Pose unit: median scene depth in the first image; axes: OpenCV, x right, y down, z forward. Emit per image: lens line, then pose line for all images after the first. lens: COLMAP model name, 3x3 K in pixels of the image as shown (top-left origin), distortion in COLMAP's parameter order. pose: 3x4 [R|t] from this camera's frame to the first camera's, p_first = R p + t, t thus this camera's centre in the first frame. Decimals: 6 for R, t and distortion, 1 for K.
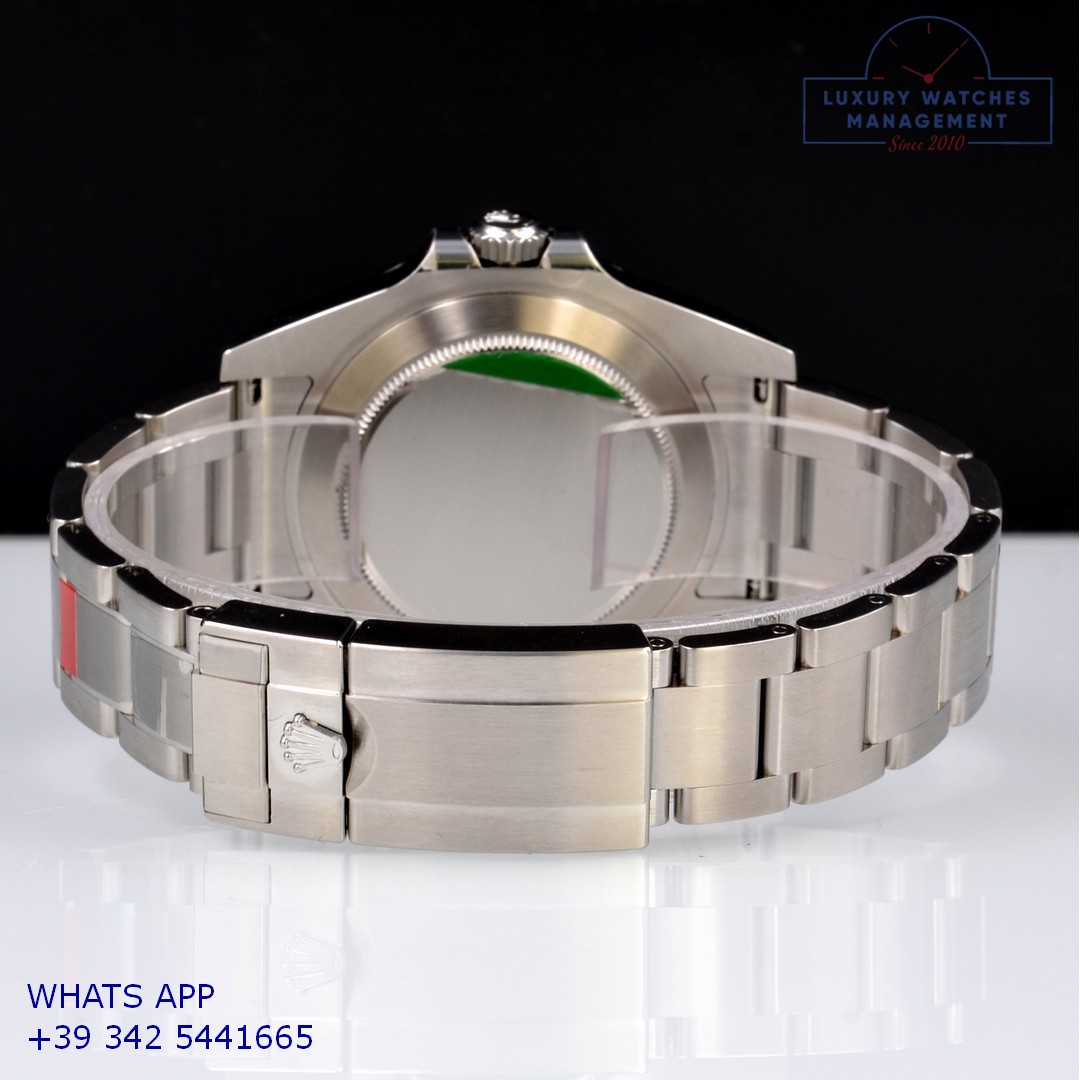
lens RADIAL K [[2284.9, 0, 540.0], [0, 2284.9, 540.0], [0, 0, 1]] dist [-0.072536, -0.384084]
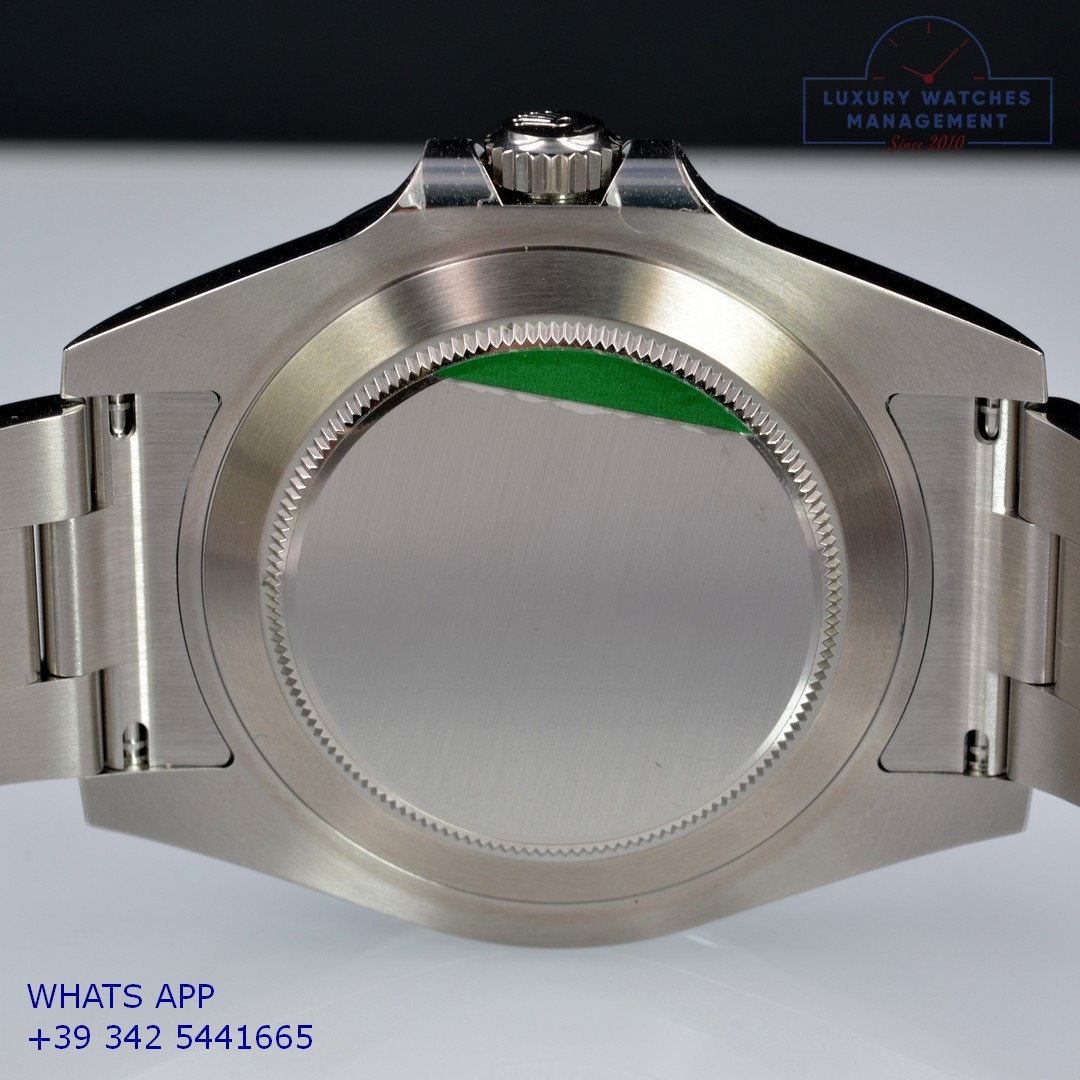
lens RADIAL K [[2284.9, 0, 540.0], [0, 2284.9, 540.0], [0, 0, 1]] dist [-0.072536, -0.384084]
pose [[0.993421, 0.009988, -0.114080, 0.050996], [-0.015081, 0.998923, -0.043869, -0.008215], [0.113519, 0.045301, 0.992503, 0.424173]]
